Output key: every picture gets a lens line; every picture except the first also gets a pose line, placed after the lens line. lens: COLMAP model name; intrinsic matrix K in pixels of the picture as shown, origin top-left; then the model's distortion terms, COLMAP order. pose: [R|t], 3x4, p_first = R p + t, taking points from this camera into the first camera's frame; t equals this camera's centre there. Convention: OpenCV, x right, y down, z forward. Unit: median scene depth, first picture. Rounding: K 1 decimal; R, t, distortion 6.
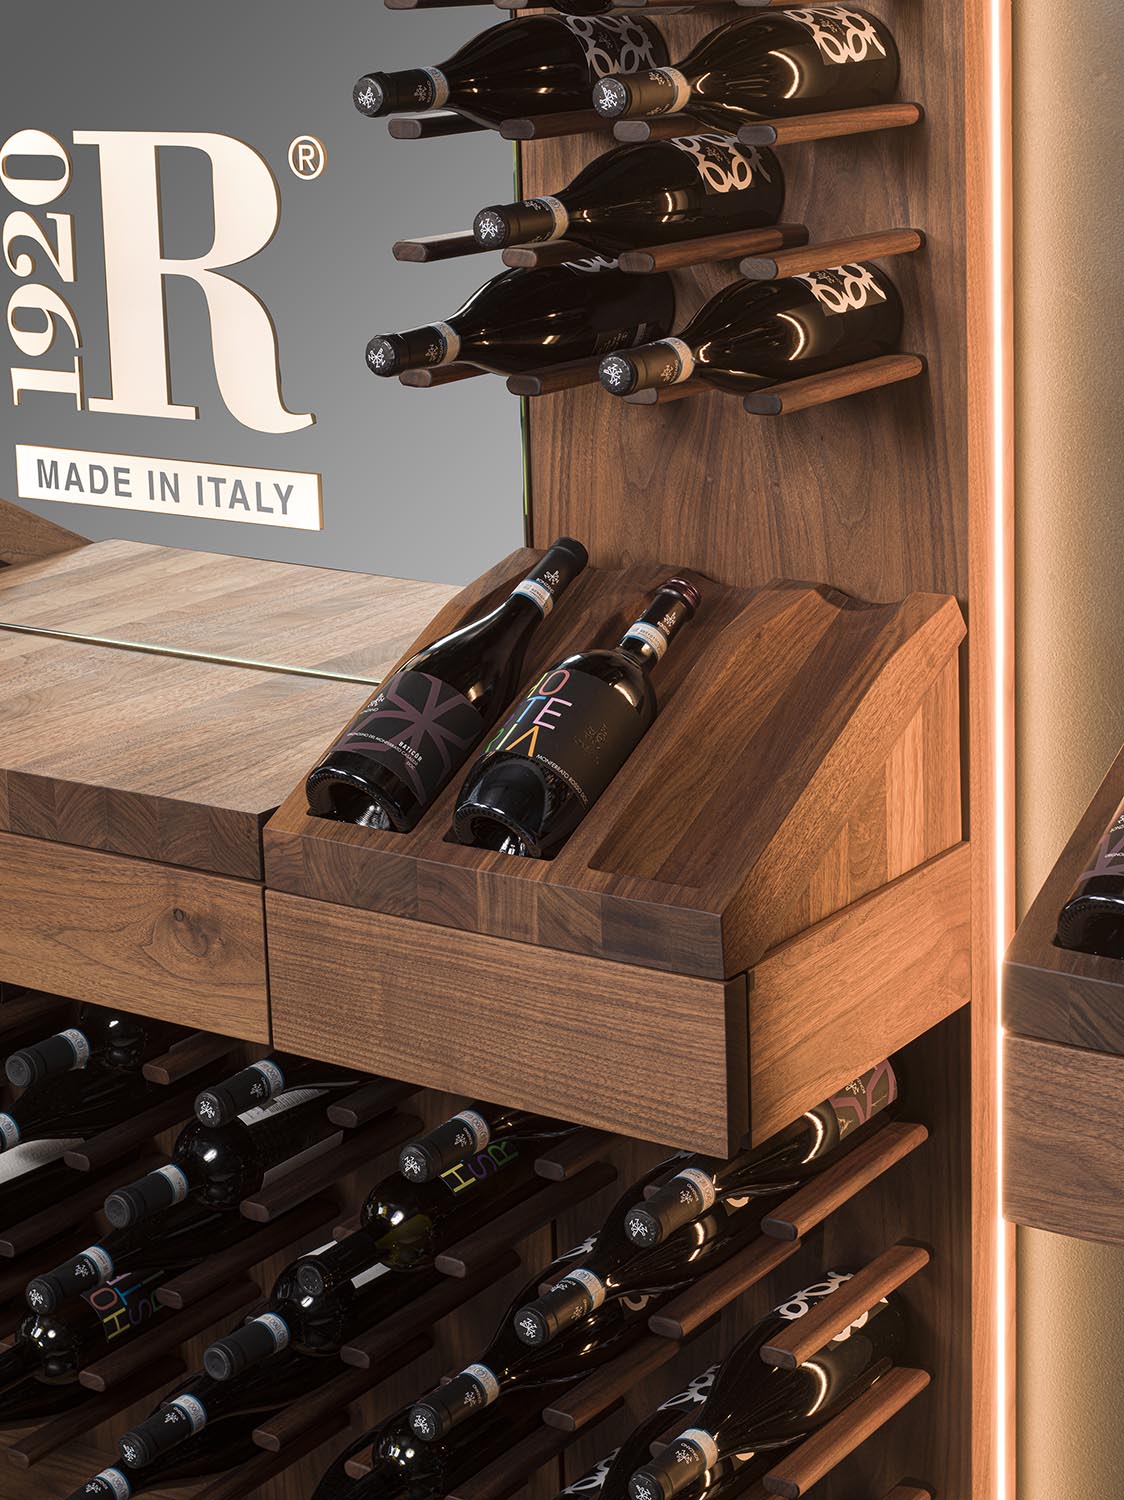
lens RADIAL K [[3034.0, 0, 562.0], [0, 3034.0, 750.0], [0, 0, 1]] dist [0.322949, -3.663966]
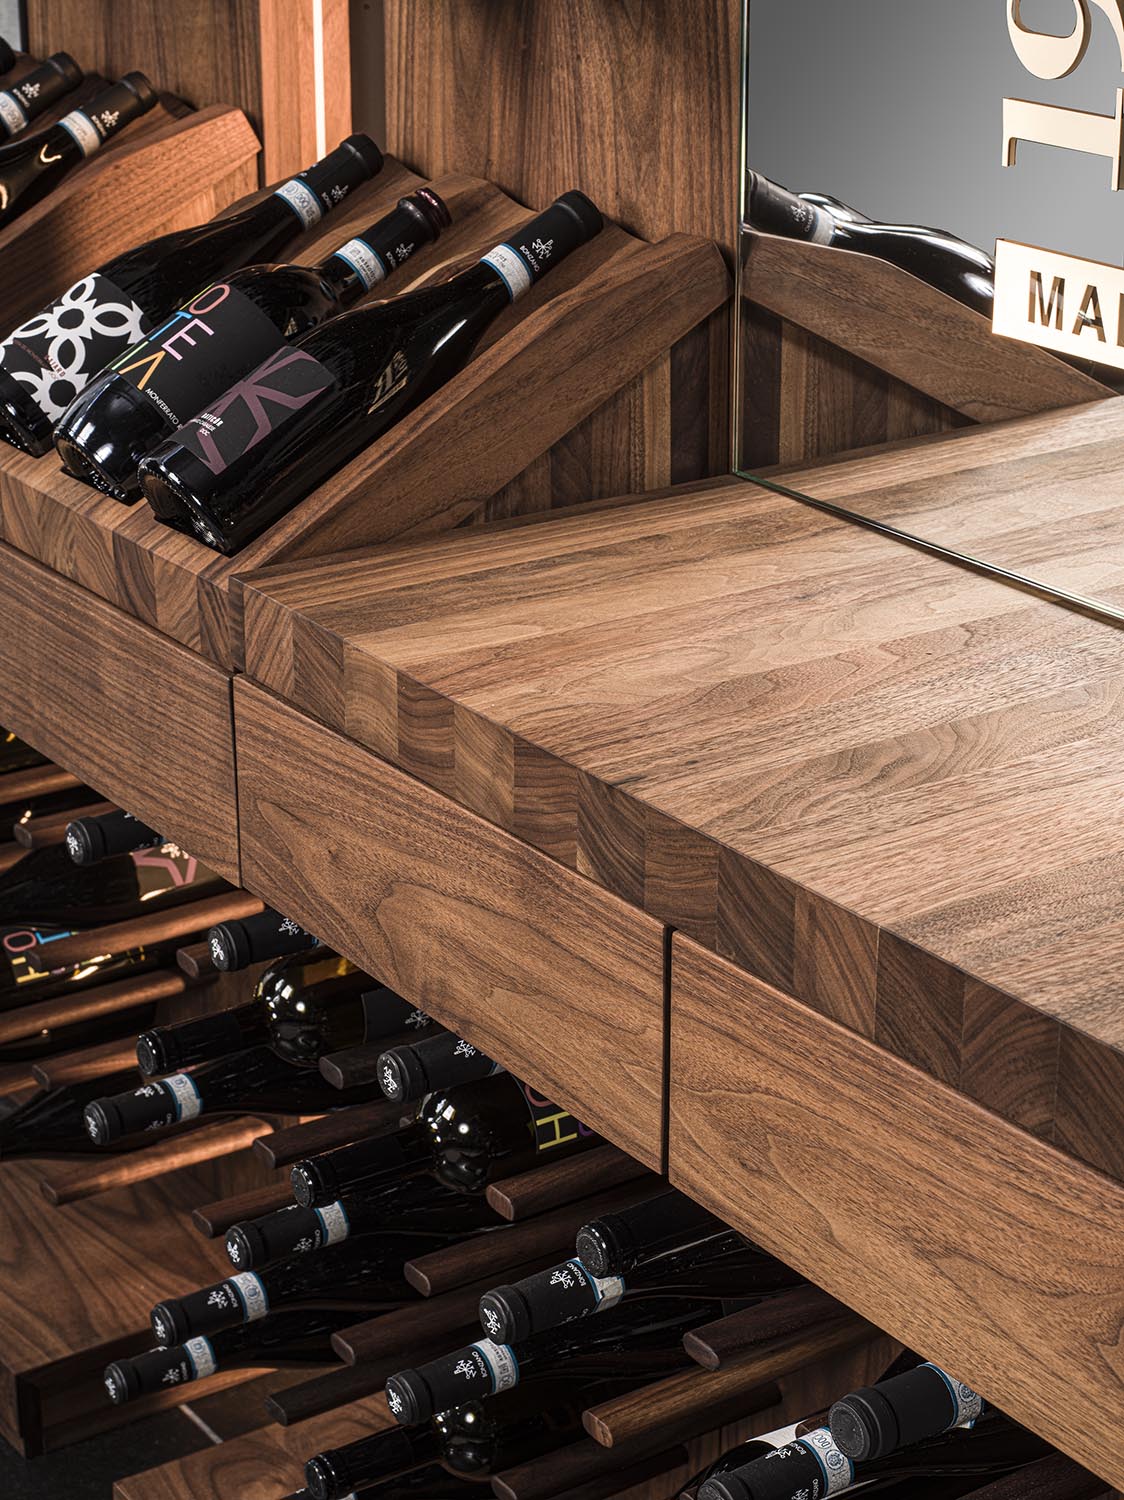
lens RADIAL K [[3257.0, 0, 562.0], [0, 3257.0, 750.0], [0, 0, 1]] dist [-0.090374, -0.304378]
pose [[0.943022, 0.129778, -0.306377, -0.061049], [-0.098958, 0.988524, 0.114135, -0.068851], [0.317674, -0.077314, 0.945043, 0.414945]]
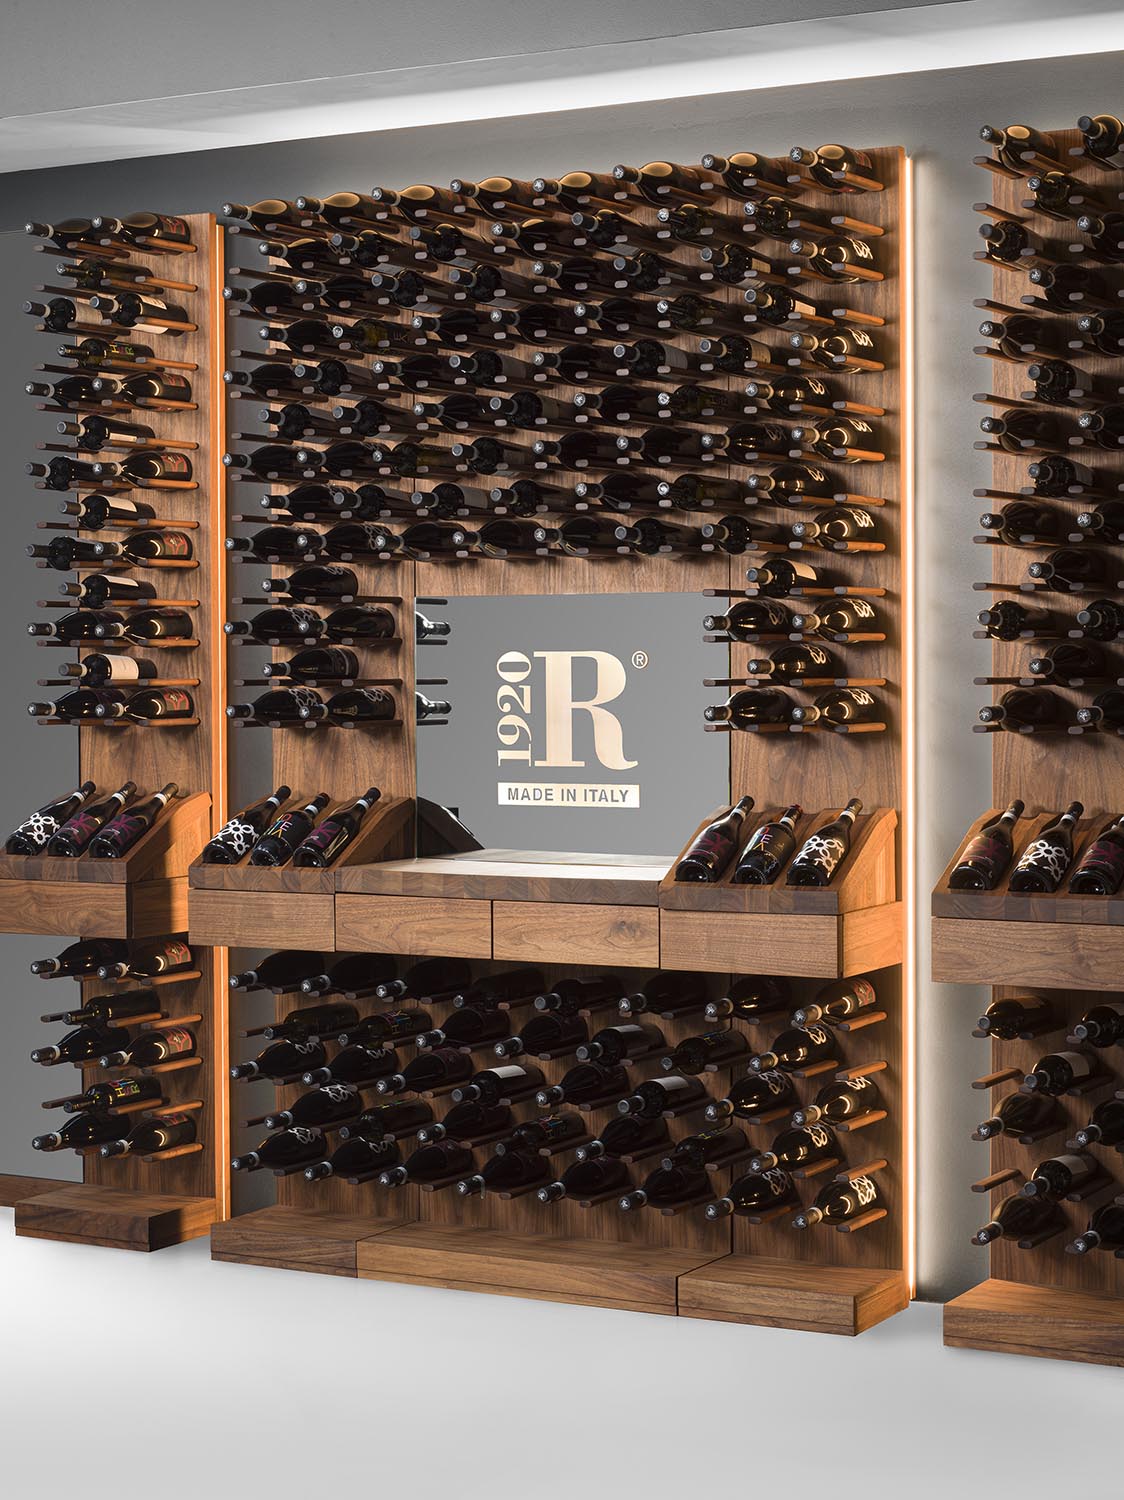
lens RADIAL K [[3257.0, 0, 562.0], [0, 3257.0, 750.0], [0, 0, 1]] dist [-0.090374, -0.304378]
pose [[0.996906, 0.006927, 0.078299, -0.346769], [0.010695, 0.974895, -0.222410, 0.465353], [-0.077874, 0.222559, 0.971804, -1.559655]]
